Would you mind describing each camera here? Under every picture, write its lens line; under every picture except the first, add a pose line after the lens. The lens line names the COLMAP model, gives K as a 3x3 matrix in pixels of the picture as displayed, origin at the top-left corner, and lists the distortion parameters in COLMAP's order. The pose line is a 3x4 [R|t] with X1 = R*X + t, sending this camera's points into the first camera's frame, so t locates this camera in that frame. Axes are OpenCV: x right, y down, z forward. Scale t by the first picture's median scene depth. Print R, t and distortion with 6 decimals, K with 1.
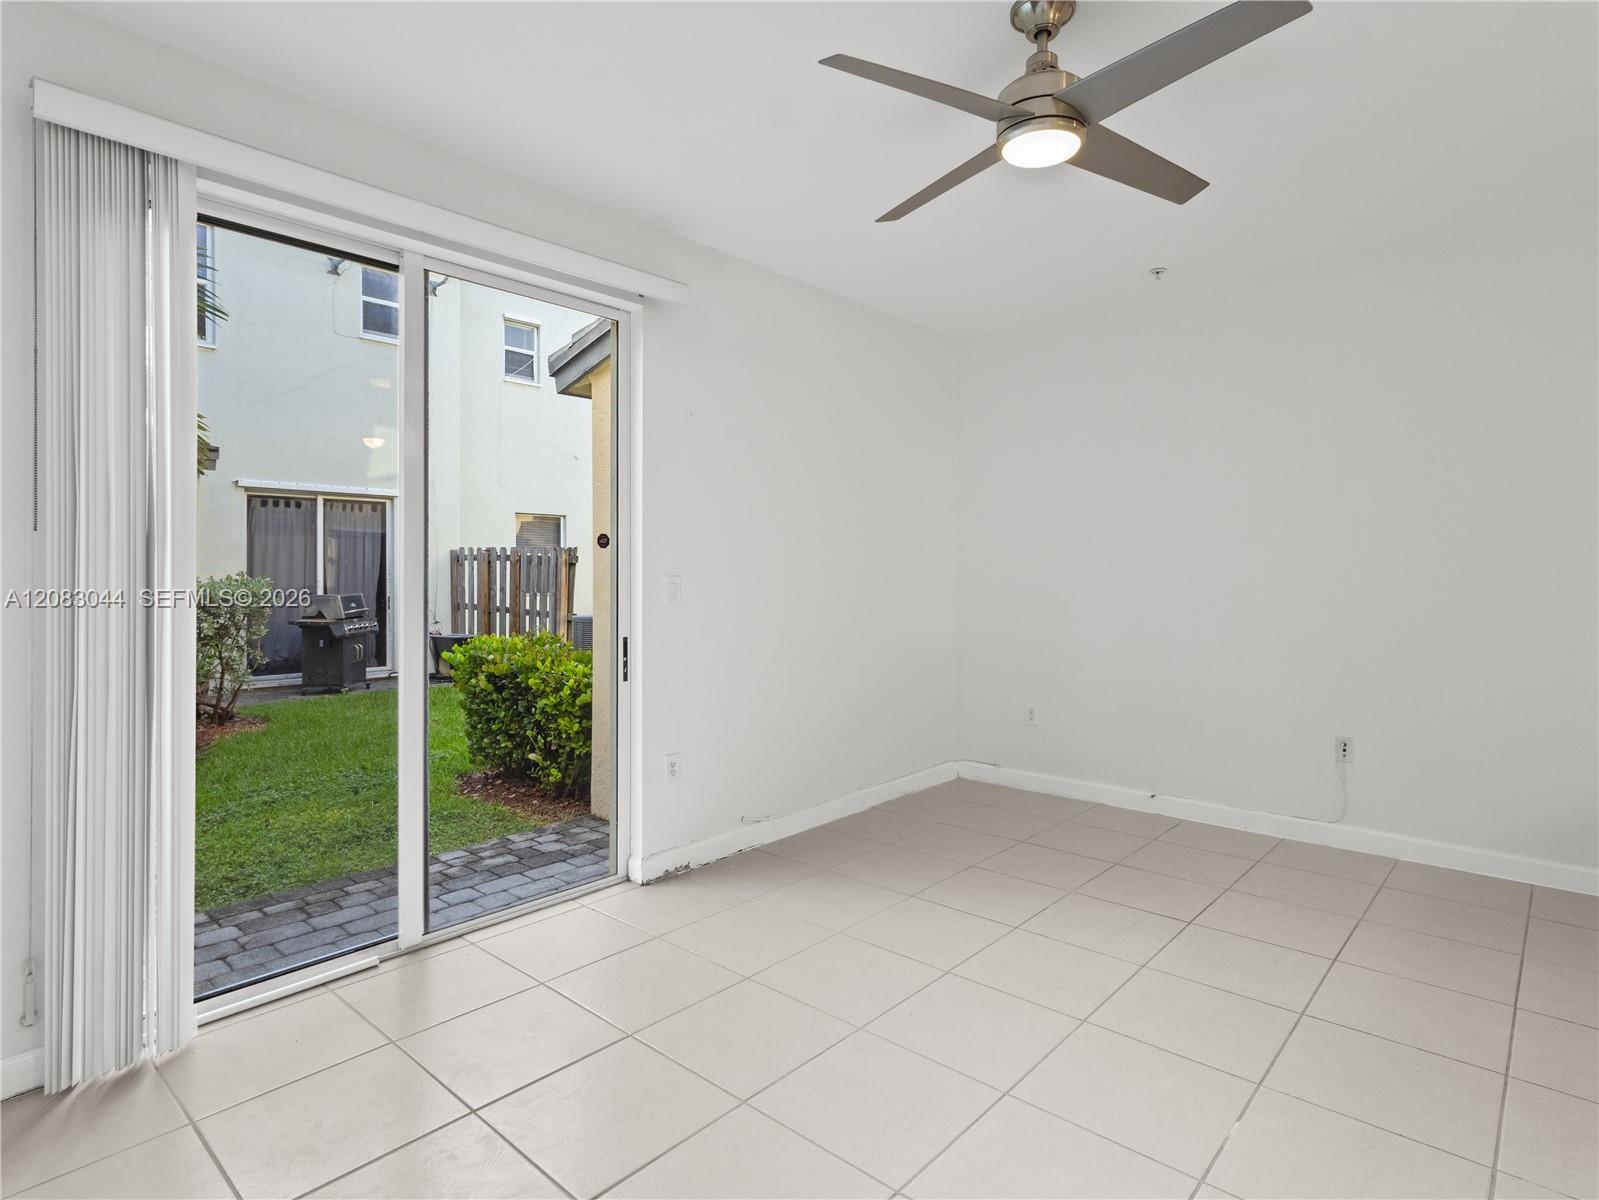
lens RADIAL K [[849.2, 0, 807.4], [0, 849.2, 570.9], [0, 0, 1]] dist [0.018426, -0.001999]
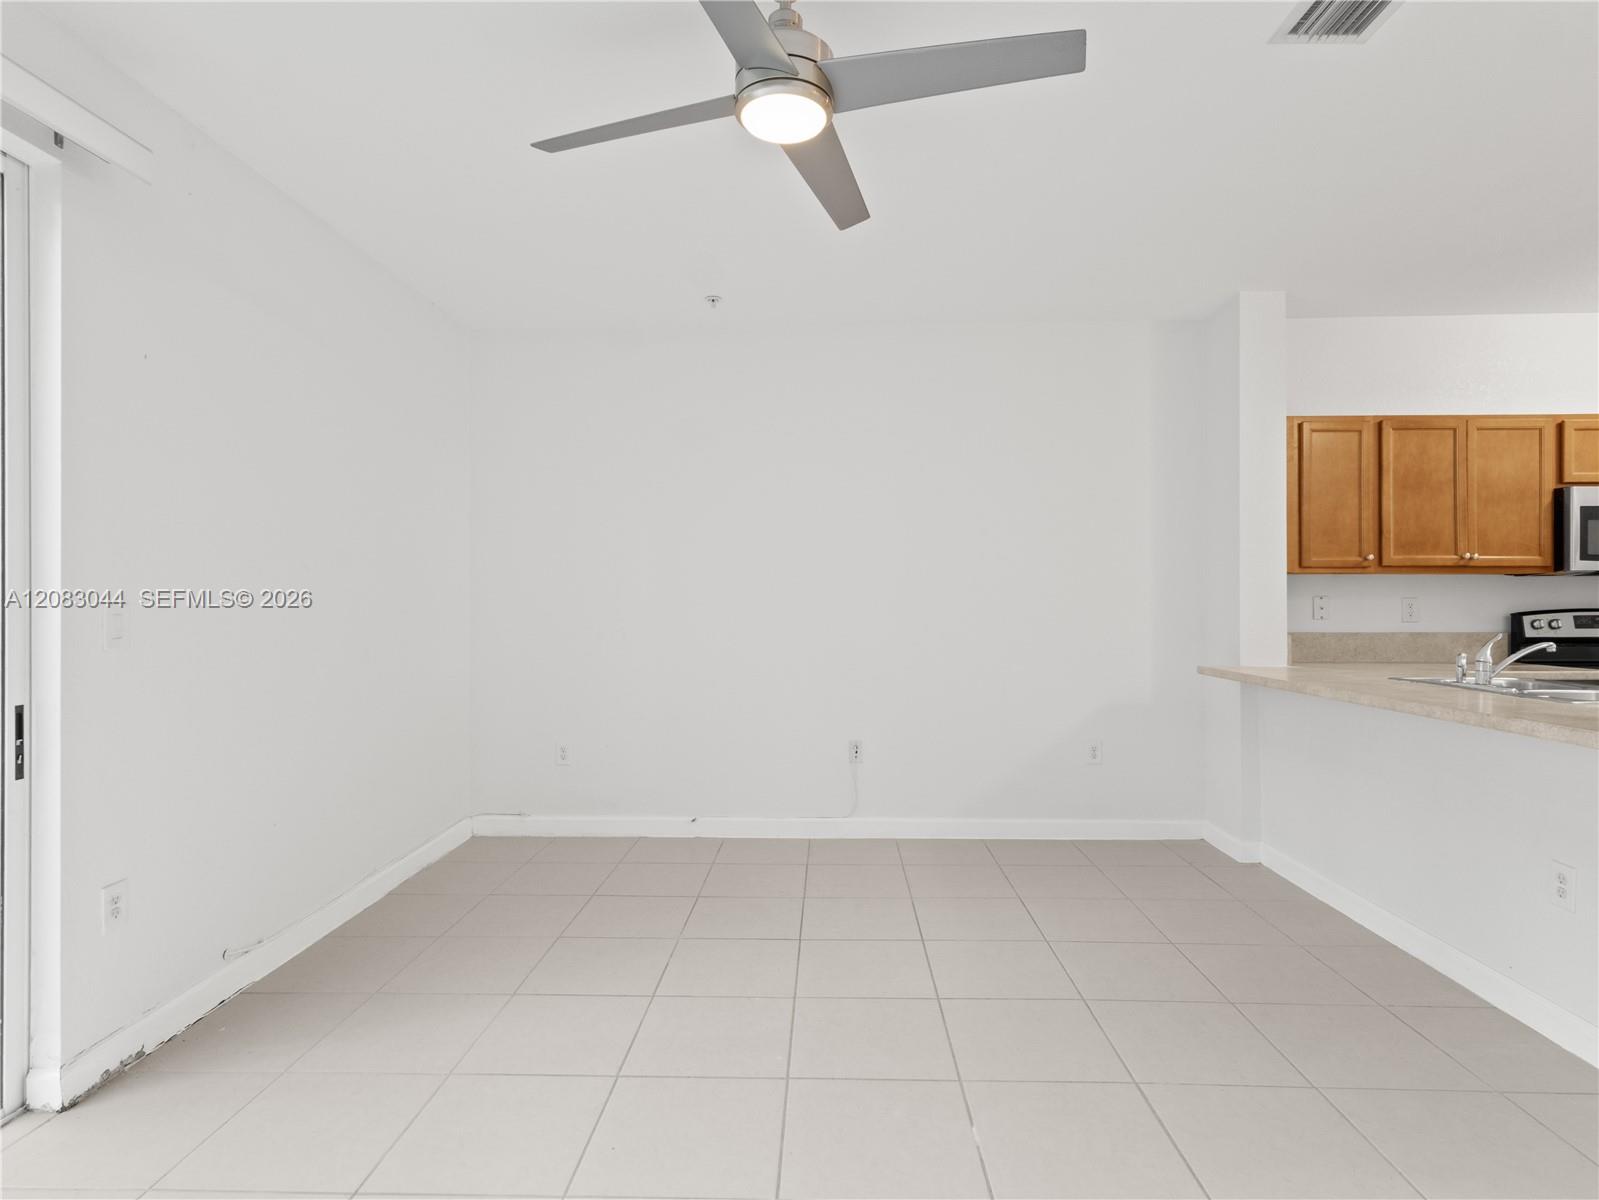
lens RADIAL K [[849.2, 0, 798.6], [0, 849.2, 598.0], [0, 0, 1]] dist [0.018426, -0.001999]
pose [[0.775840, -0.000623, 0.630930, -0.169677], [0.001626, 0.999998, -0.001012, 0.004029], [-0.630928, 0.001812, 0.775839, 0.182910]]
